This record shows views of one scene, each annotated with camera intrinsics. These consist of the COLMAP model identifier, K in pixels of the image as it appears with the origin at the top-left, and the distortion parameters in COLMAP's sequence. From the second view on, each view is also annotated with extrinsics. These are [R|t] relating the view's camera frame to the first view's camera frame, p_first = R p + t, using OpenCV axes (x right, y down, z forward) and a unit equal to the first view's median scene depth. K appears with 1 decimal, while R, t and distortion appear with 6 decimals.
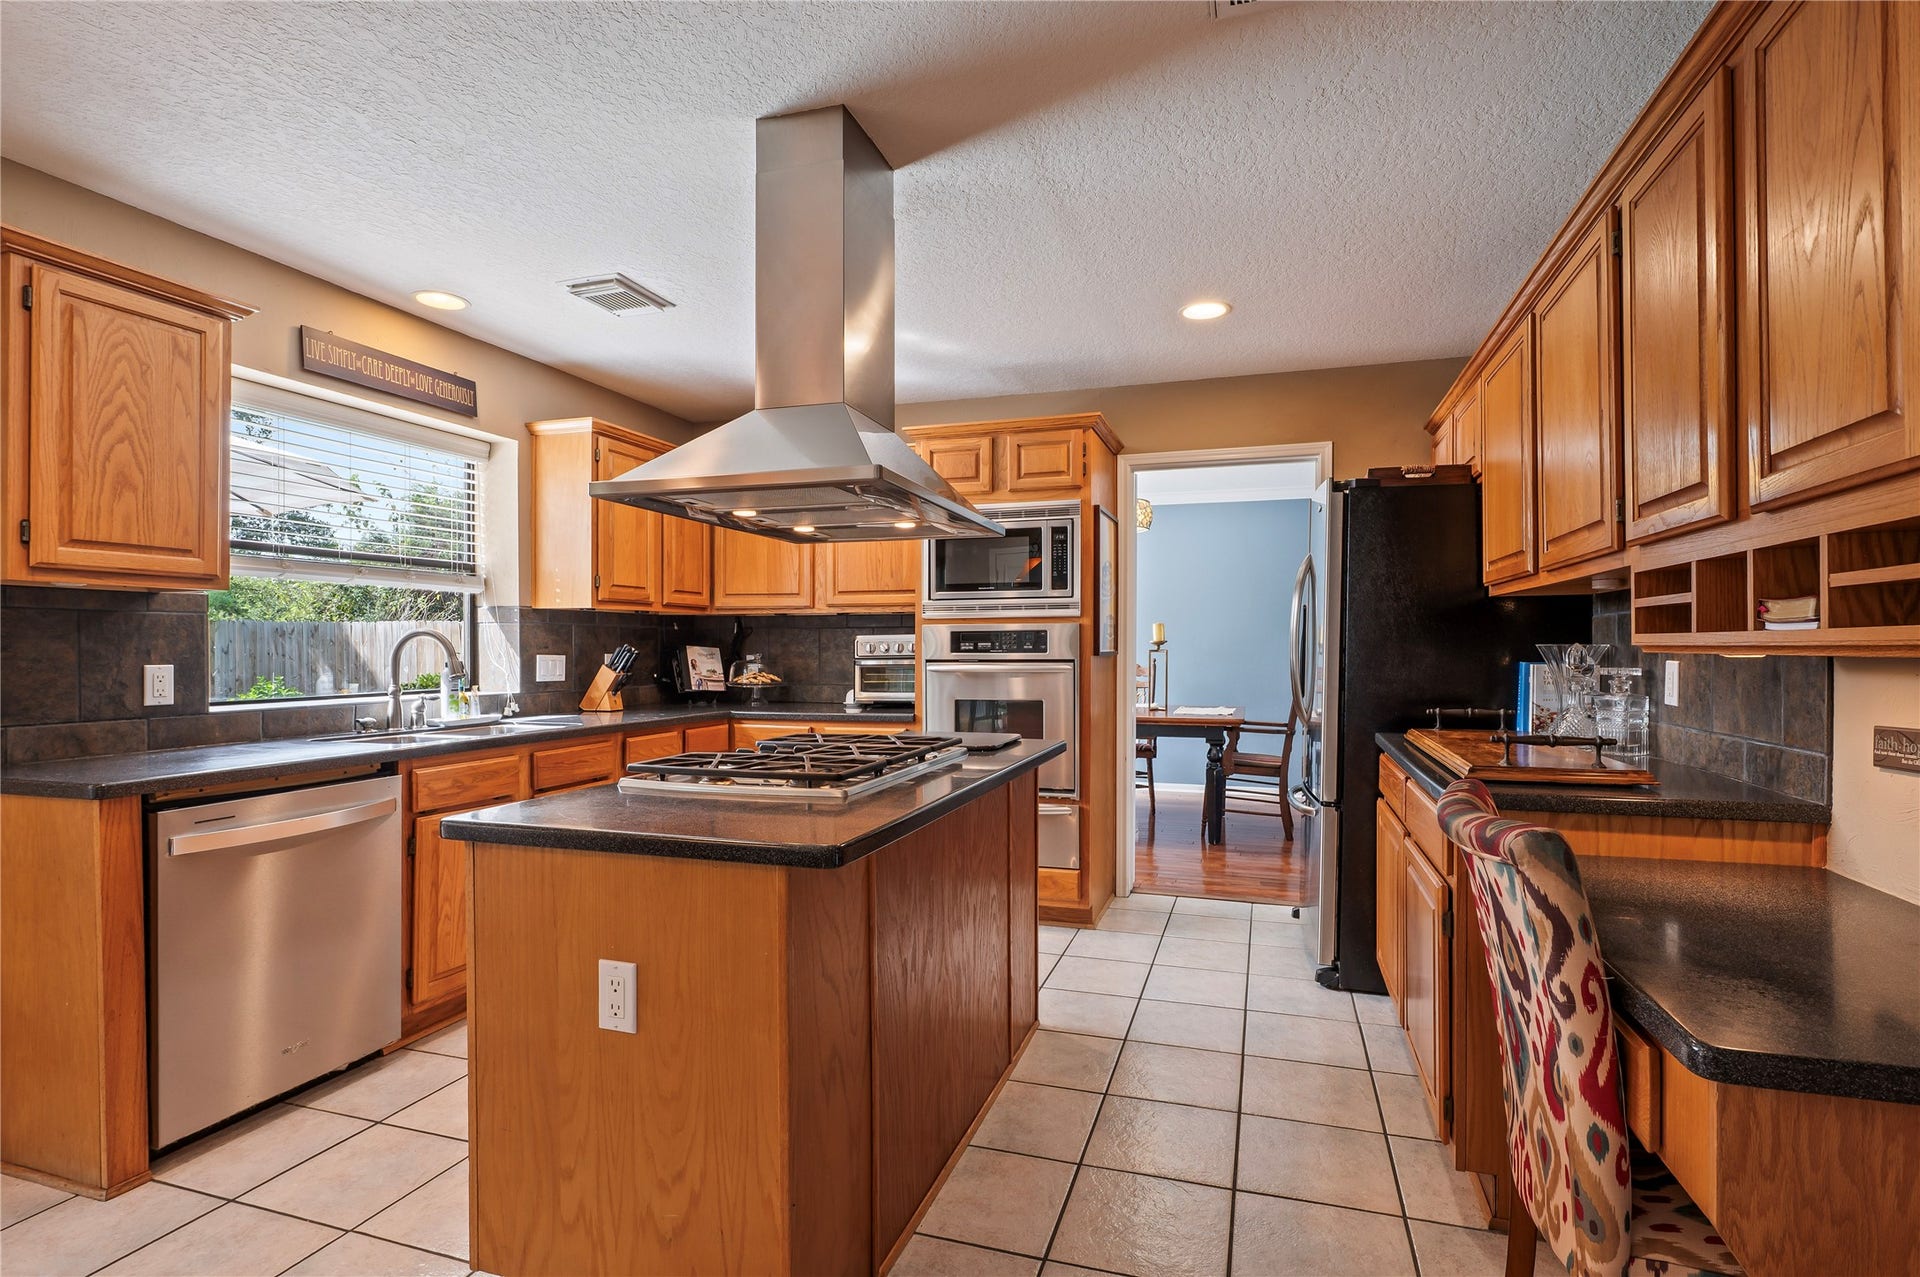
lens RADIAL K [[892.0, 0, 963.9], [0, 892.0, 645.2], [0, 0, 1]] dist [-0.002872, -0.000673]
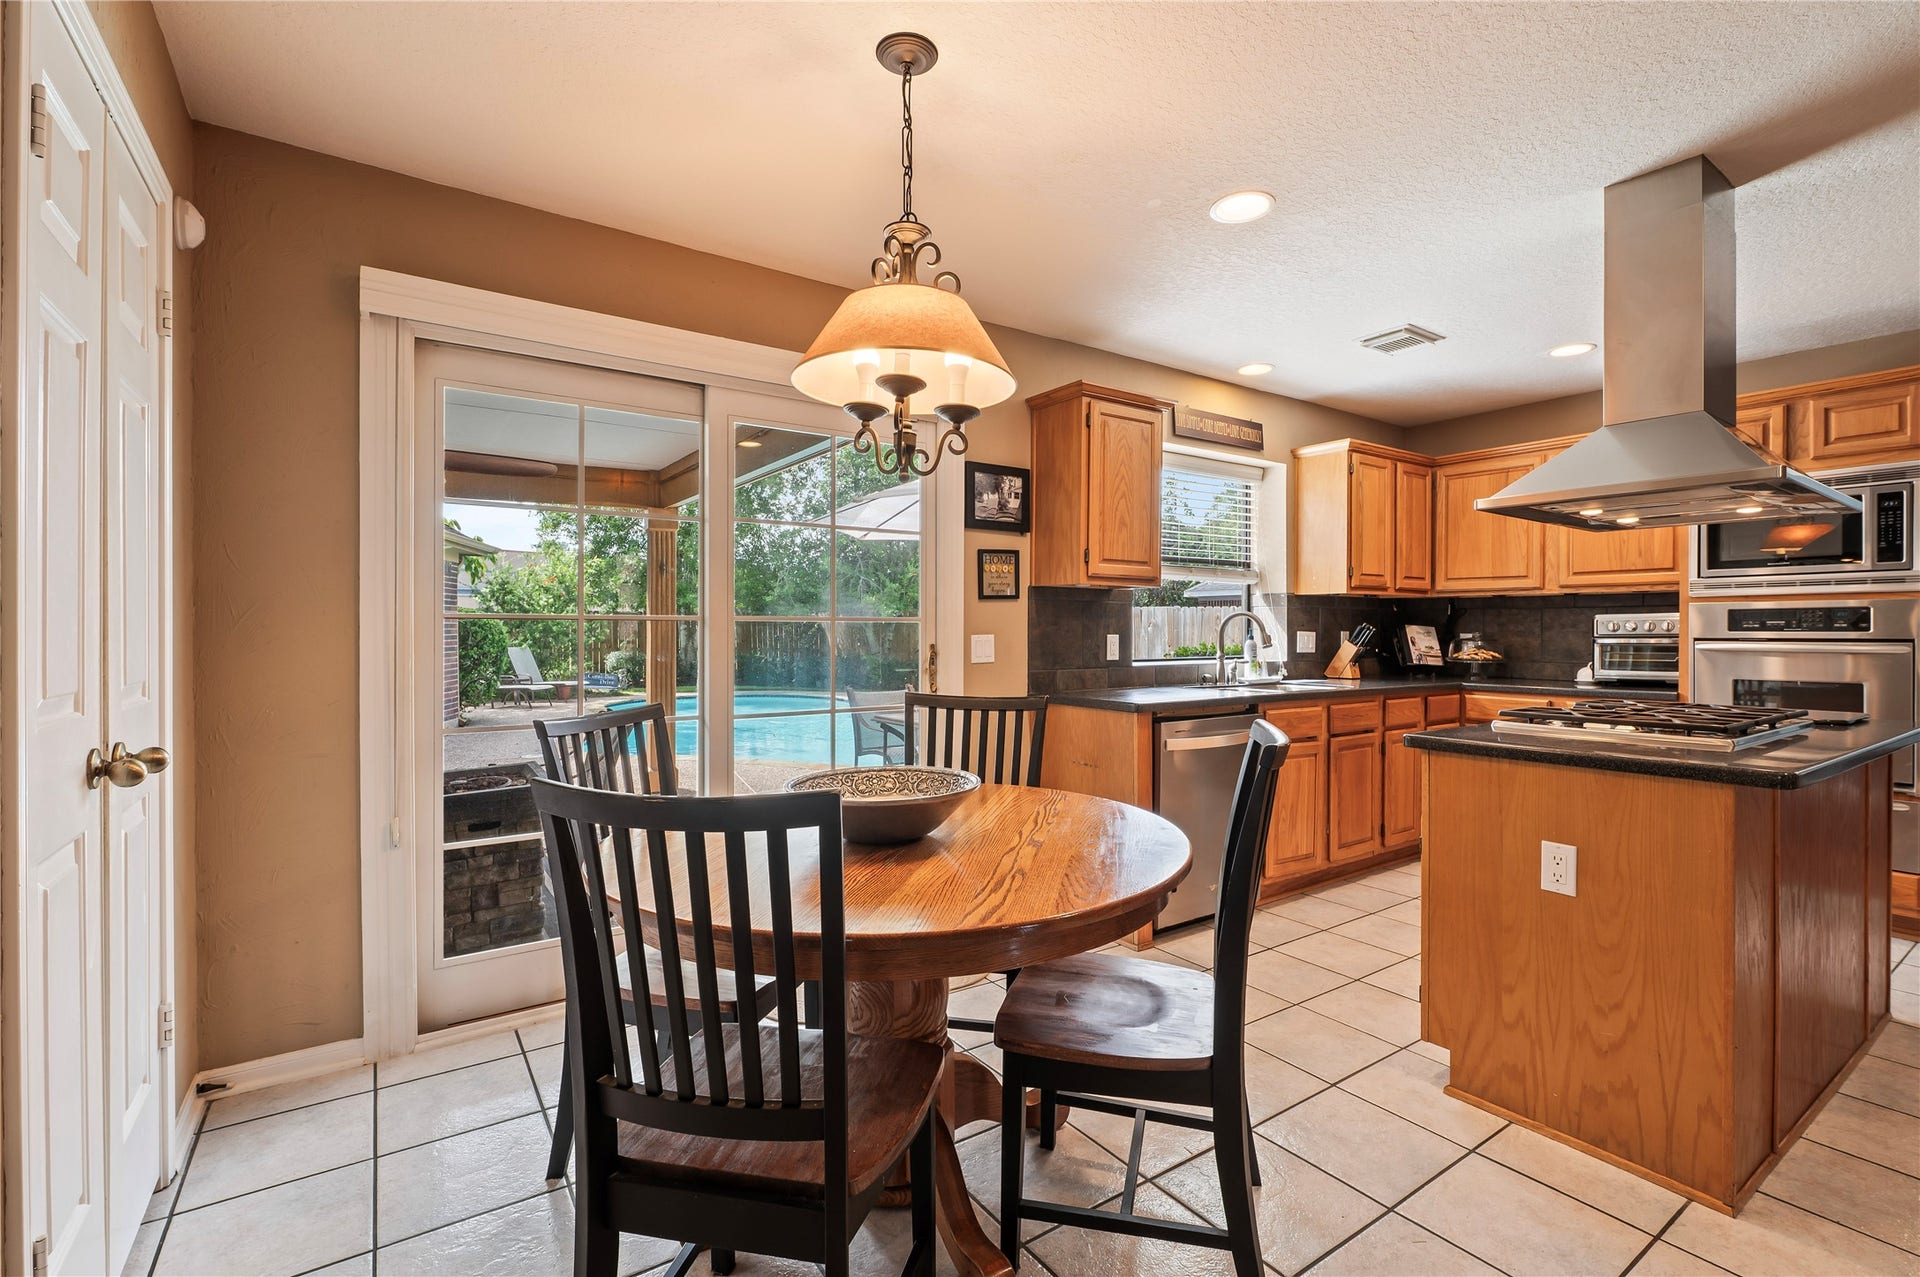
lens RADIAL K [[854.8, 0, 974.7], [0, 854.8, 628.5], [0, 0, 1]] dist [-0.001372, -0.001496]
pose [[0.807008, 0.002408, -0.590536, -0.143298], [-0.002032, 0.999997, 0.001300, 0.006532], [0.590538, 0.000151, 0.807010, -0.267925]]
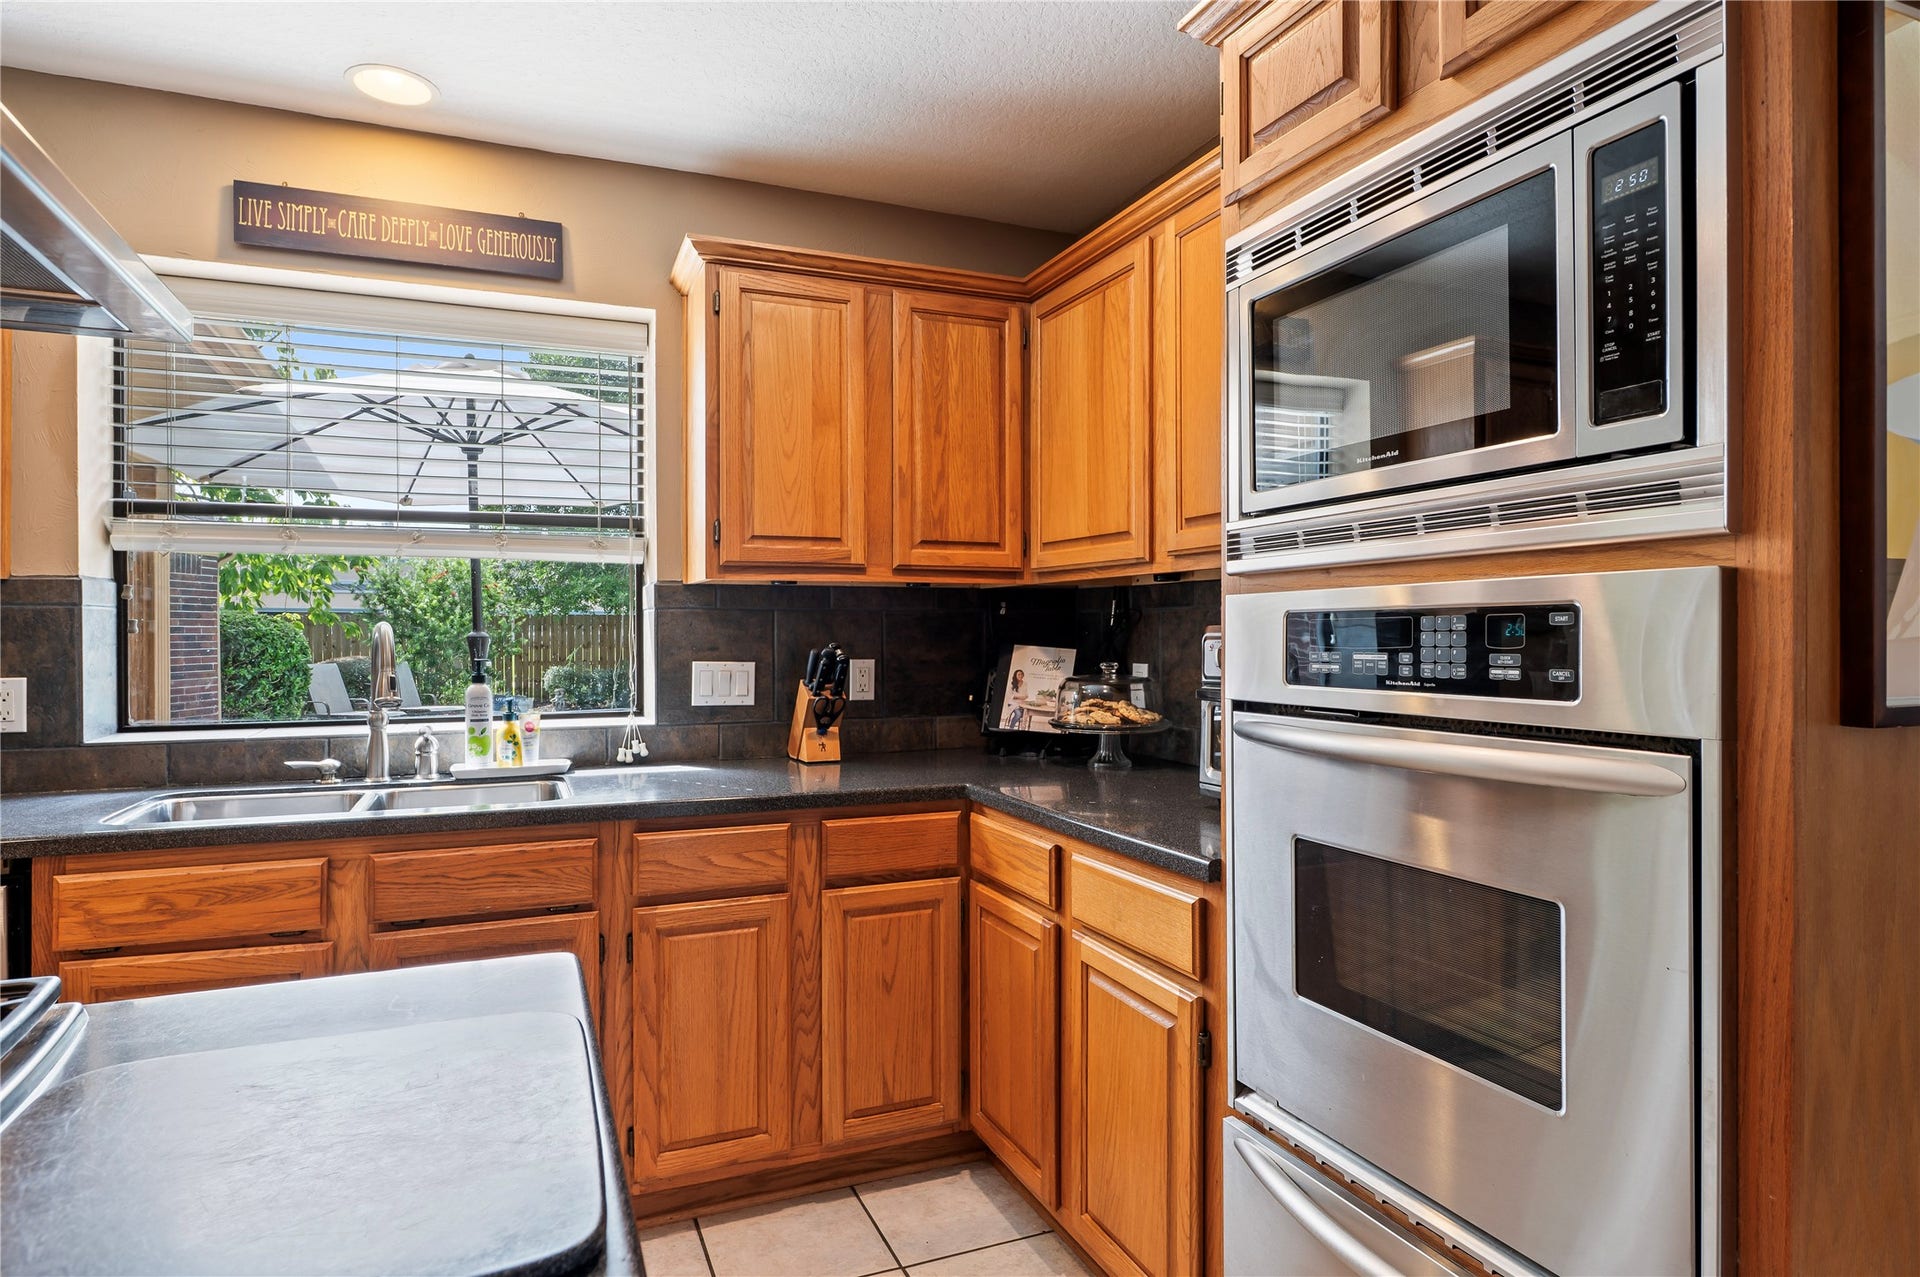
lens RADIAL K [[1088.0, 0, 964.3], [0, 1088.0, 627.7], [0, 0, 1]] dist [0.006936, -0.000994]
pose [[0.655061, -0.003379, -0.755569, 0.208350], [0.003048, 0.999994, -0.001829, -0.010889], [0.755570, -0.001104, 0.655067, 0.713439]]
